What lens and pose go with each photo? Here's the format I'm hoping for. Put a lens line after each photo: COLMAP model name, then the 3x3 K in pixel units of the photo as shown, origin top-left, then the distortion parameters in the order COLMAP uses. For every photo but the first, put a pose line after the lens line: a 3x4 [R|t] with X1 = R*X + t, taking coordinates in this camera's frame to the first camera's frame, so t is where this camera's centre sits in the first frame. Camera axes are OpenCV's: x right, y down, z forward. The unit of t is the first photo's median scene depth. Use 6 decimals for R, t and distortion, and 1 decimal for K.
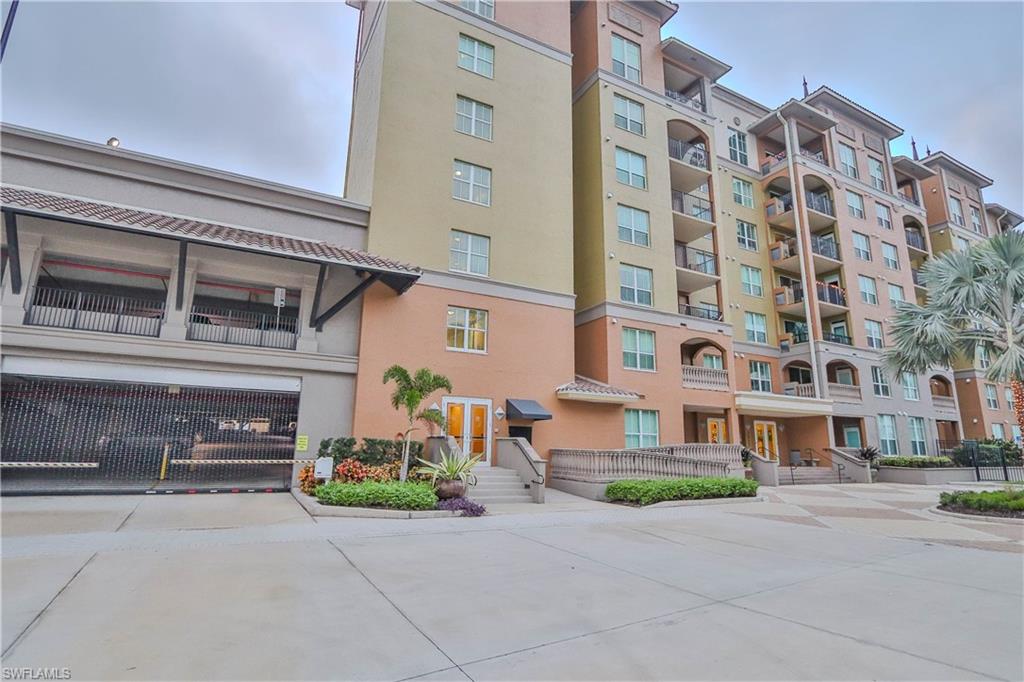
lens RADIAL K [[525.8, 0, 506.0], [0, 525.8, 340.4], [0, 0, 1]] dist [-0.016863, 0.002315]
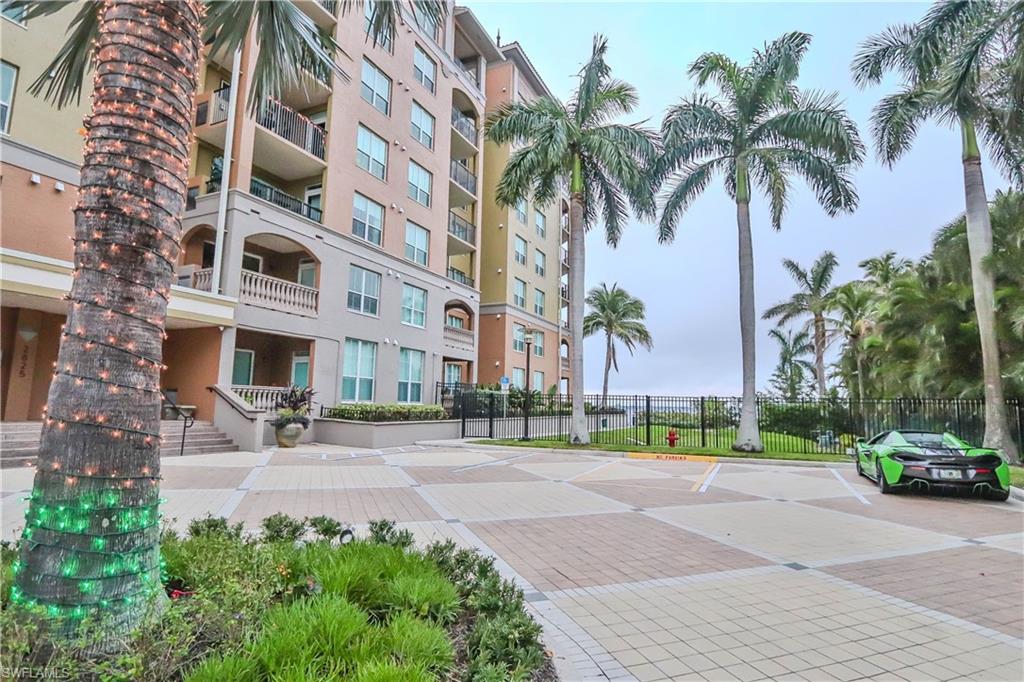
lens RADIAL K [[525.8, 0, 516.8], [0, 525.8, 341.7], [0, 0, 1]] dist [-0.016863, 0.002315]
pose [[0.794469, 0.076466, 0.602472, 0.486416], [-0.137291, 0.988973, 0.055522, 0.080893], [-0.591583, -0.126825, 0.796207, 0.359729]]
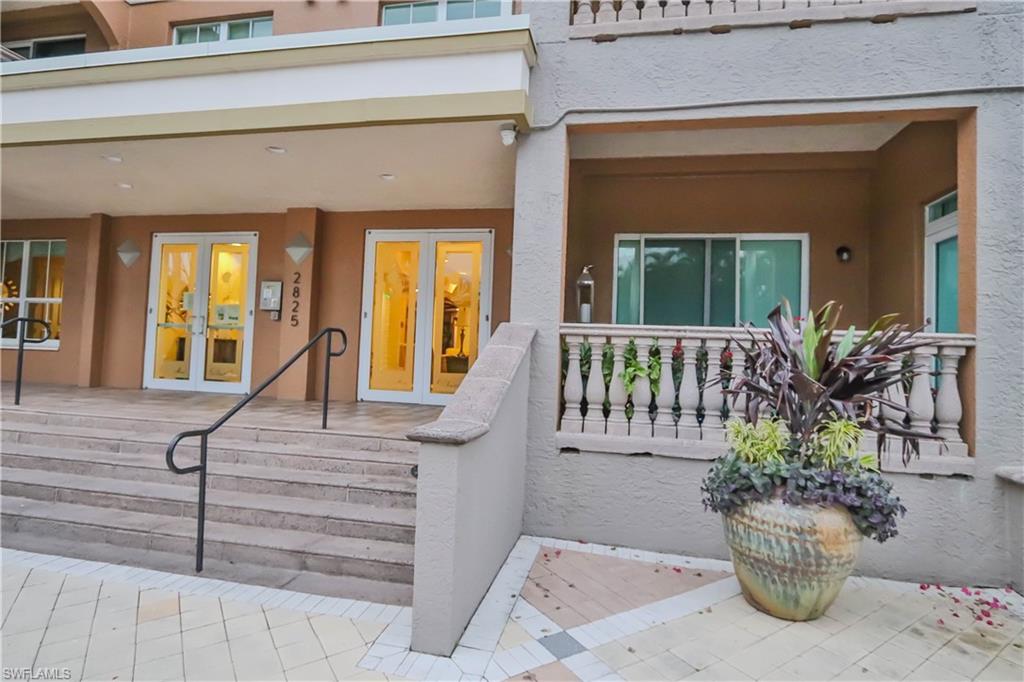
lens RADIAL K [[525.8, 0, 513.0], [0, 525.8, 341.2], [0, 0, 1]] dist [-0.016863, 0.002315]
pose [[0.779535, 0.002804, -0.626352, 0.658694], [0.107215, 0.984634, 0.137844, 0.172347], [0.617114, -0.174608, 0.767256, 0.804089]]
